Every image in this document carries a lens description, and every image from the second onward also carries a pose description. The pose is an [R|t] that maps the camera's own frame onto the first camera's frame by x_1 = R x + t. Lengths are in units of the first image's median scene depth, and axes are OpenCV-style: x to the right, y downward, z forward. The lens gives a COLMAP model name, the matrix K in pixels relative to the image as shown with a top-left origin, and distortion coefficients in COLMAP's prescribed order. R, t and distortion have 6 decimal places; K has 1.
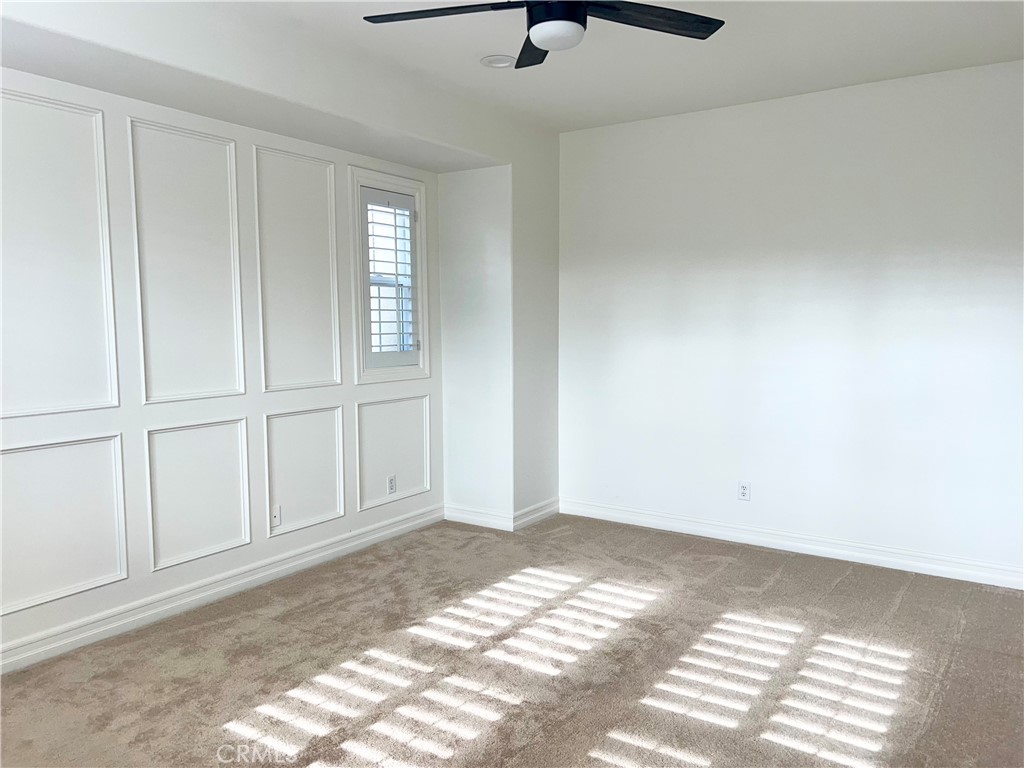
lens RADIAL K [[770.4, 0, 510.5], [0, 770.4, 388.6], [0, 0, 1]] dist [0.081884, -0.080427]
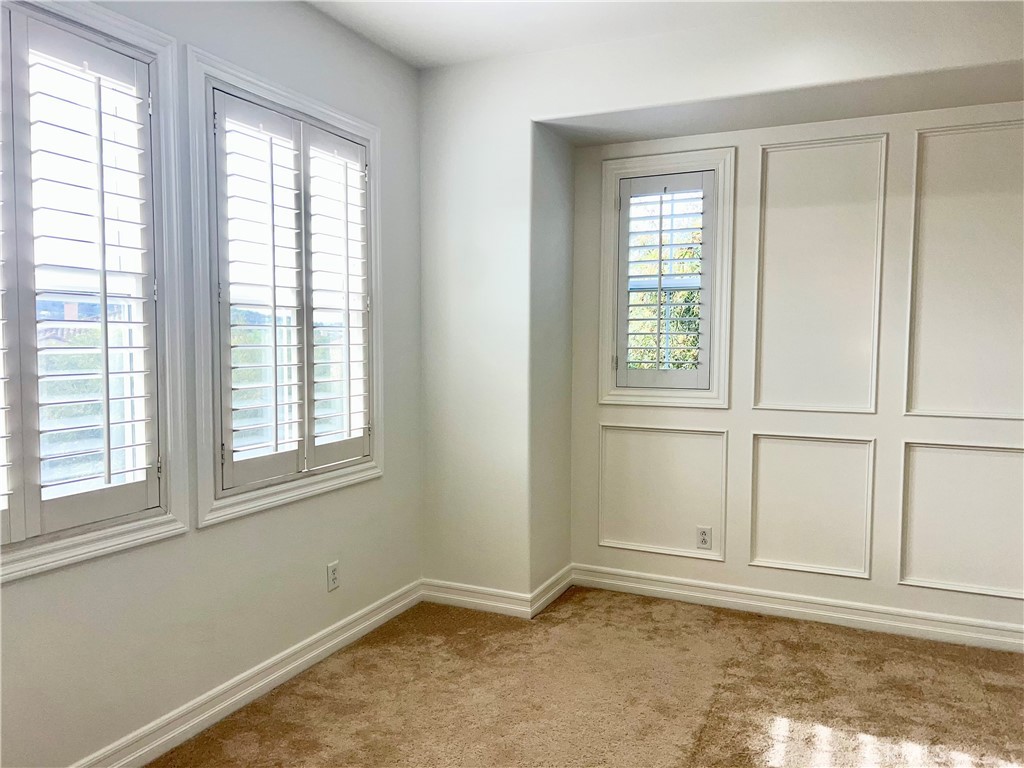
lens RADIAL K [[770.4, 0, 510.5], [0, 770.4, 388.6], [0, 0, 1]] dist [0.081884, -0.080427]
pose [[0.159512, 0.067778, -0.984866, 0.485717], [-0.094701, 0.994090, 0.053074, -0.021602], [0.982643, 0.084802, 0.164988, 0.374558]]
